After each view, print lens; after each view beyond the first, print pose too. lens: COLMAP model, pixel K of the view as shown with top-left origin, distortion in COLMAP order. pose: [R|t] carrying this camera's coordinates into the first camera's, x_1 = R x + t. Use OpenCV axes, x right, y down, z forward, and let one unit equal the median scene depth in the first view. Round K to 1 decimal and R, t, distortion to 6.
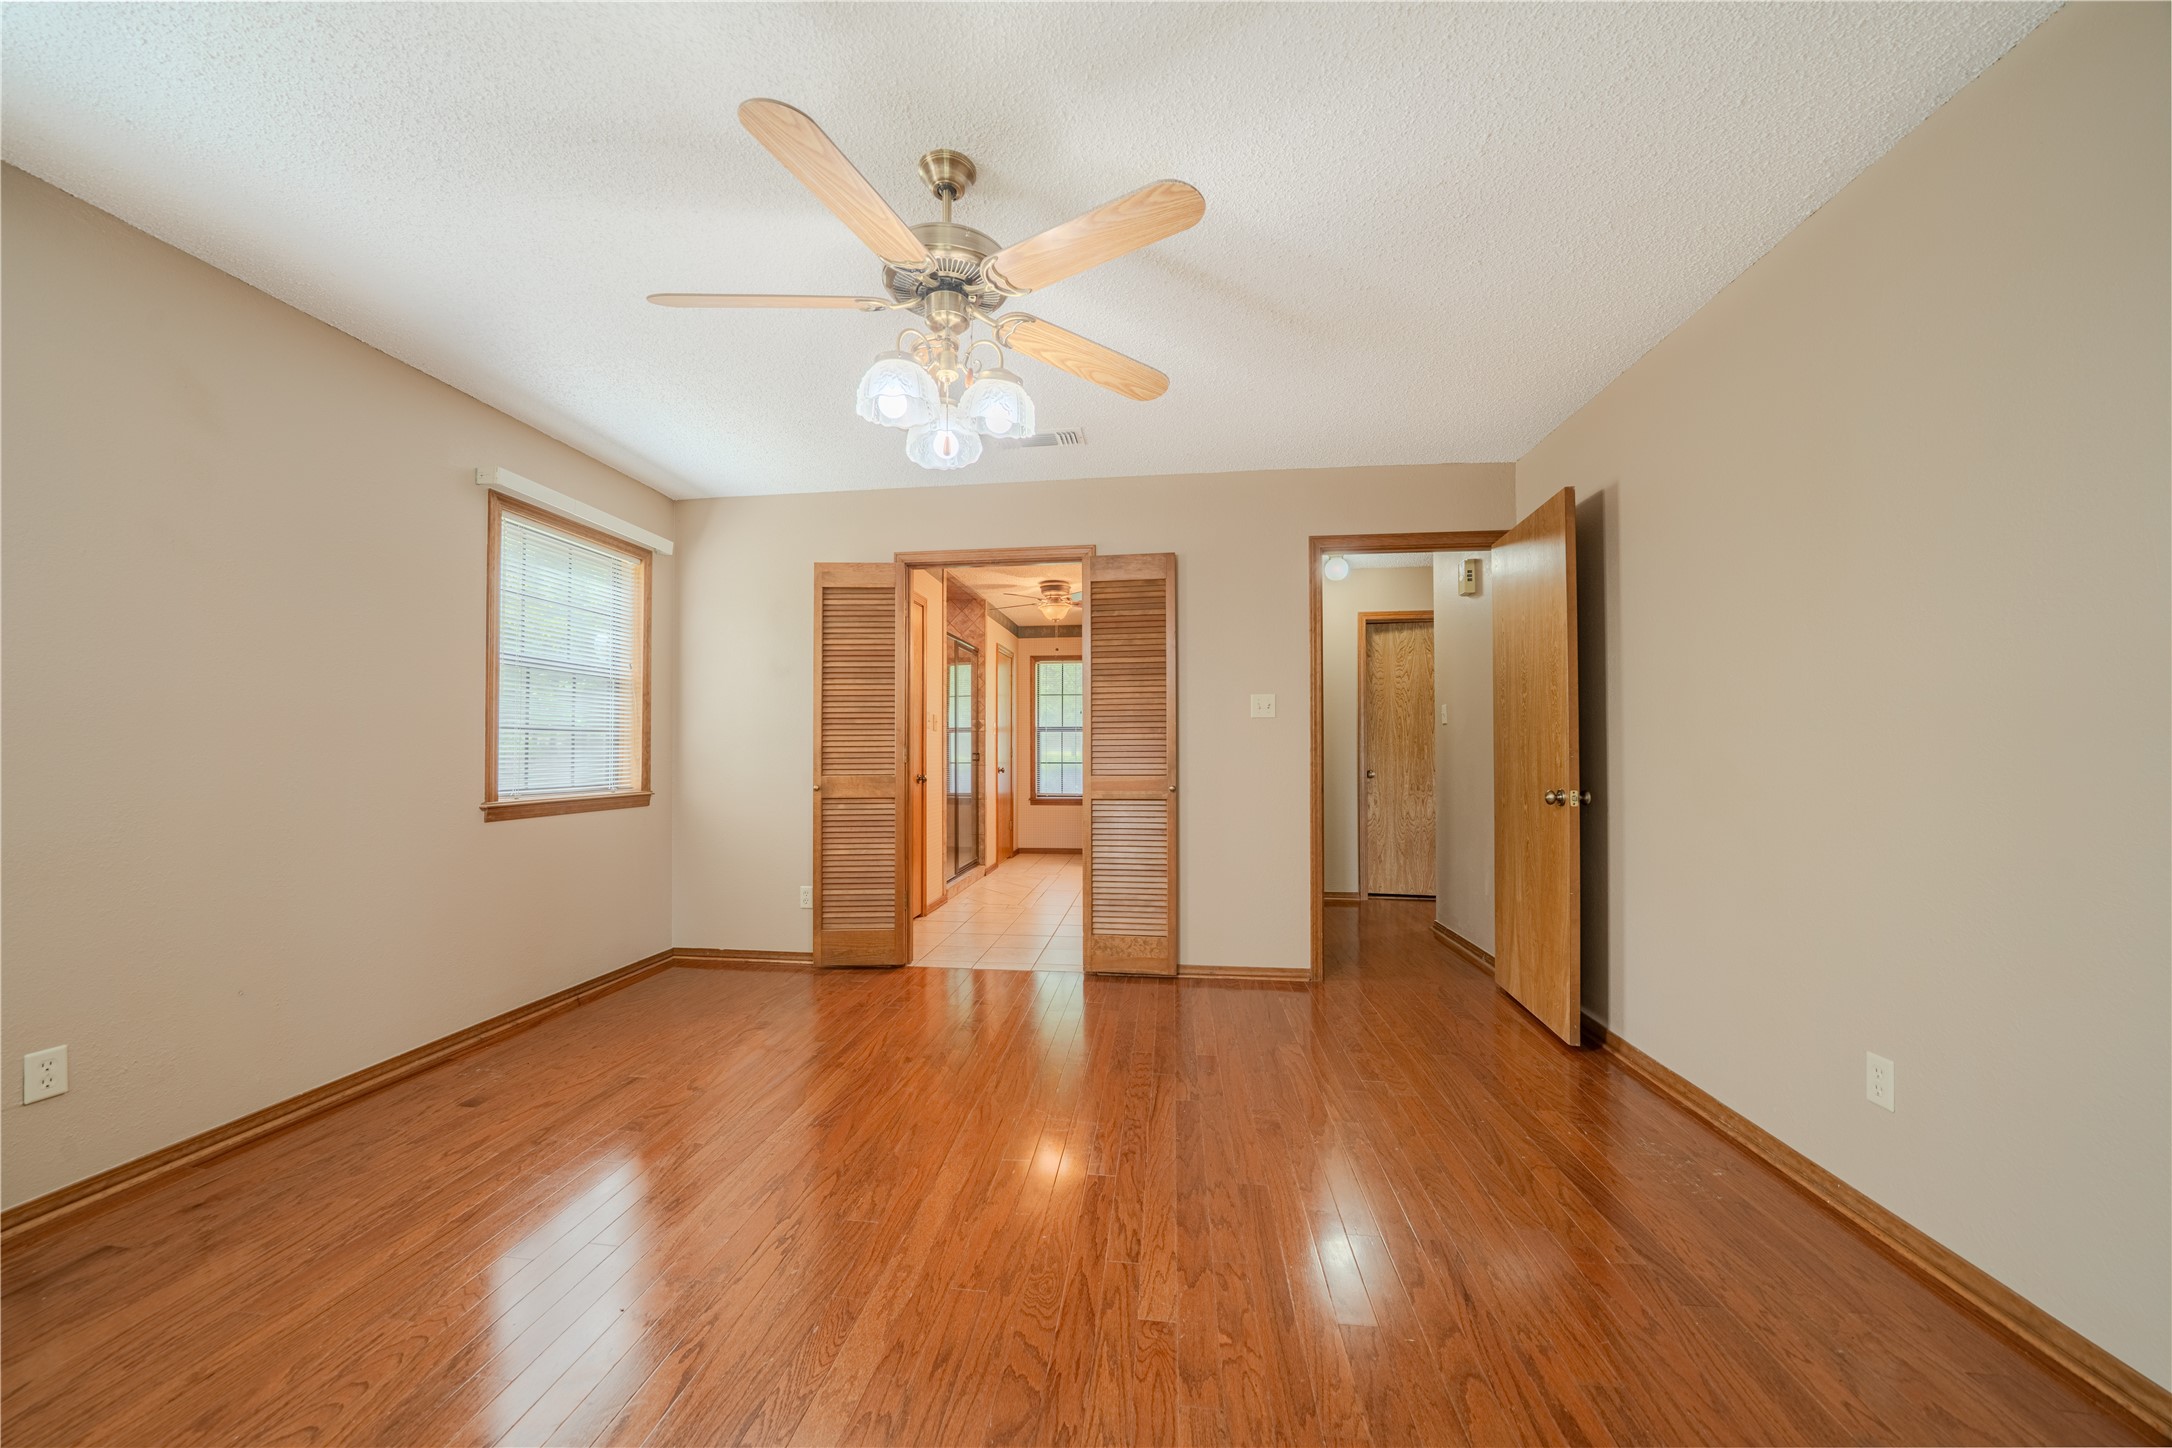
lens RADIAL K [[816.0, 0, 1082.9], [0, 816.0, 733.8], [0, 0, 1]] dist [-0.015691, 0.000496]
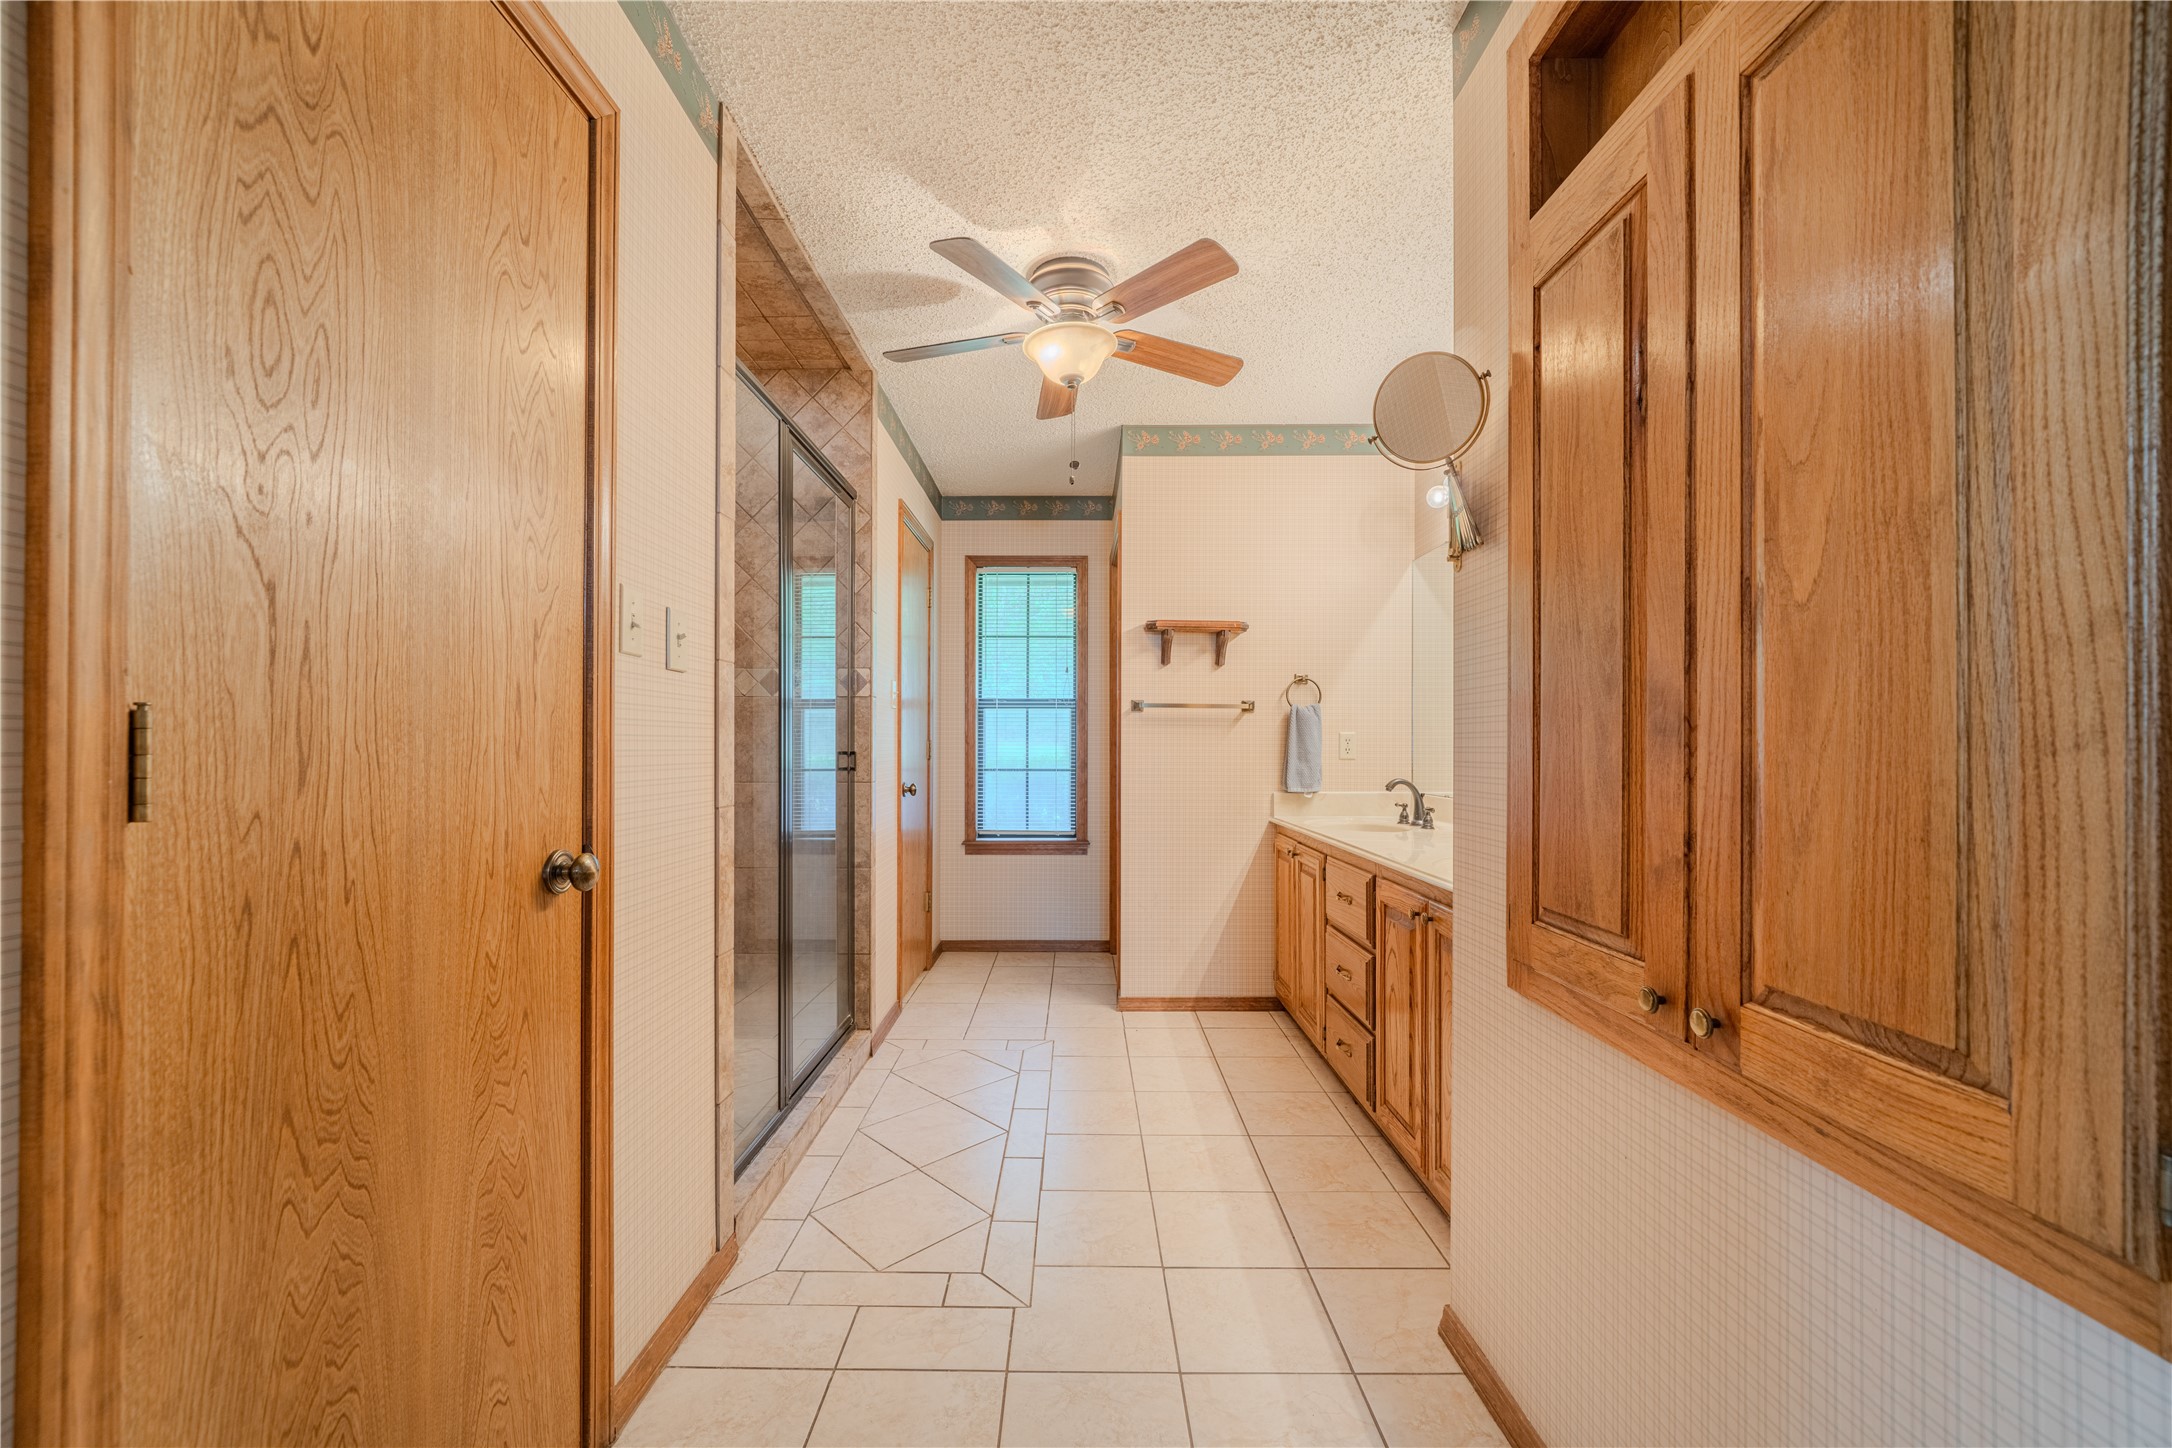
lens RADIAL K [[858.3, 0, 1082.0], [0, 858.3, 734.8], [0, 0, 1]] dist [-0.005910, 0.001495]
pose [[0.994189, 0.003785, 0.107580, -0.050437], [-0.004688, 0.999956, 0.008139, 0.009292], [-0.107544, -0.008596, 0.994163, 0.466117]]
